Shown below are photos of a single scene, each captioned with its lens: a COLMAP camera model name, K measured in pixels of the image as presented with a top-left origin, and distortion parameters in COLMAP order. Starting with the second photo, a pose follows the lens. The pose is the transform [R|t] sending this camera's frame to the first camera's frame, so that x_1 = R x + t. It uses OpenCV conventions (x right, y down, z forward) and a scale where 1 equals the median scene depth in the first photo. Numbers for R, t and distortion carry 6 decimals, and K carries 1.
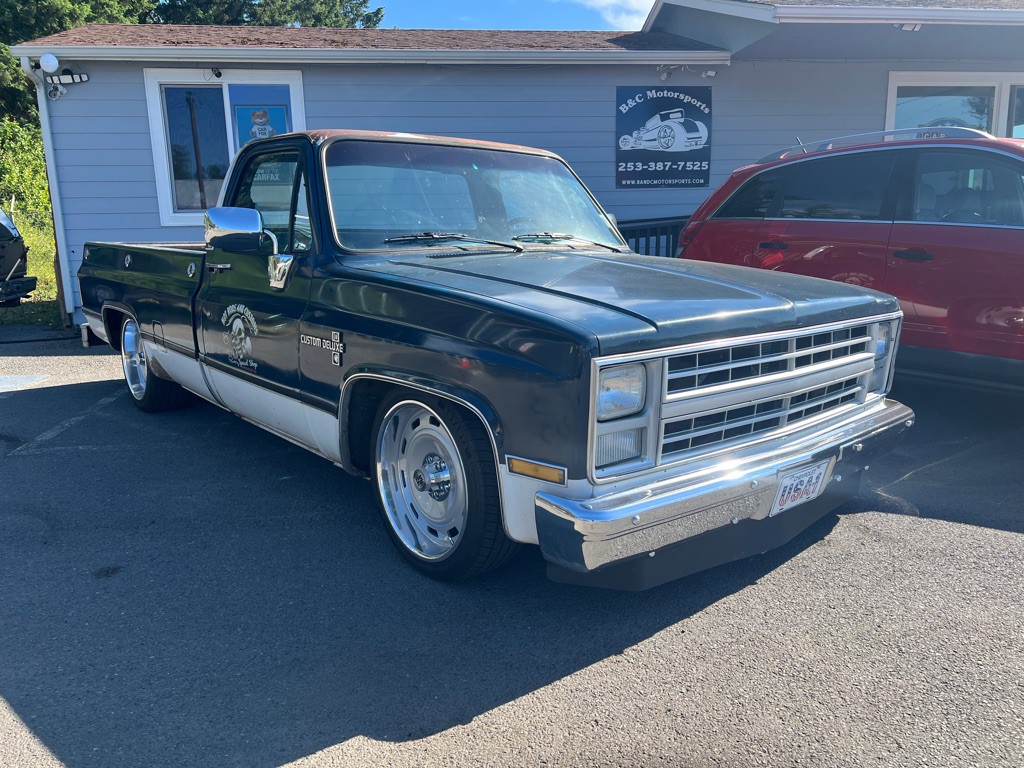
lens RADIAL K [[766.6, 0, 511.4], [0, 766.6, 378.6], [0, 0, 1]] dist [0.056431, -0.063313]
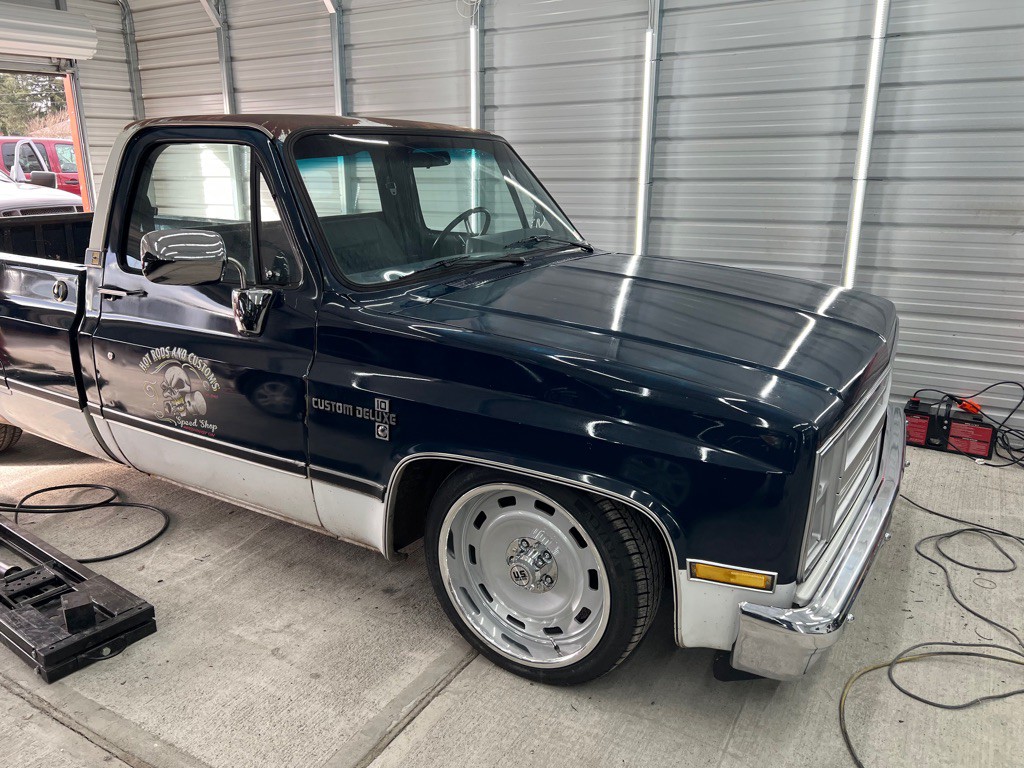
lens RADIAL K [[766.6, 0, 511.4], [0, 766.6, 378.6], [0, 0, 1]] dist [0.056431, -0.063313]
pose [[0.945206, -0.079347, 0.316685, -0.286942], [0.052056, 0.994235, 0.093741, -0.121575], [-0.322297, -0.072119, 0.943887, 0.173246]]
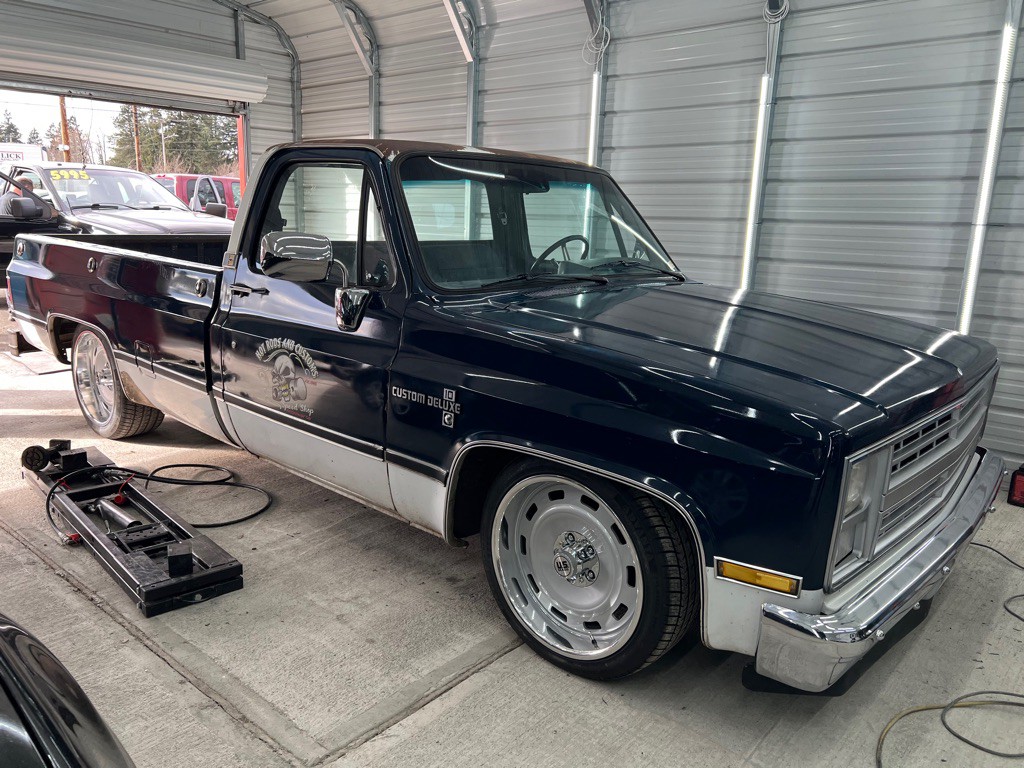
lens RADIAL K [[769.5, 0, 514.8], [0, 769.5, 381.2], [0, 0, 1]] dist [0.048834, -0.053414]
pose [[0.987357, 0.009948, 0.158202, -0.239645], [-0.014415, 0.999528, 0.027119, -0.077000], [-0.157857, -0.029057, 0.987034, 0.111046]]
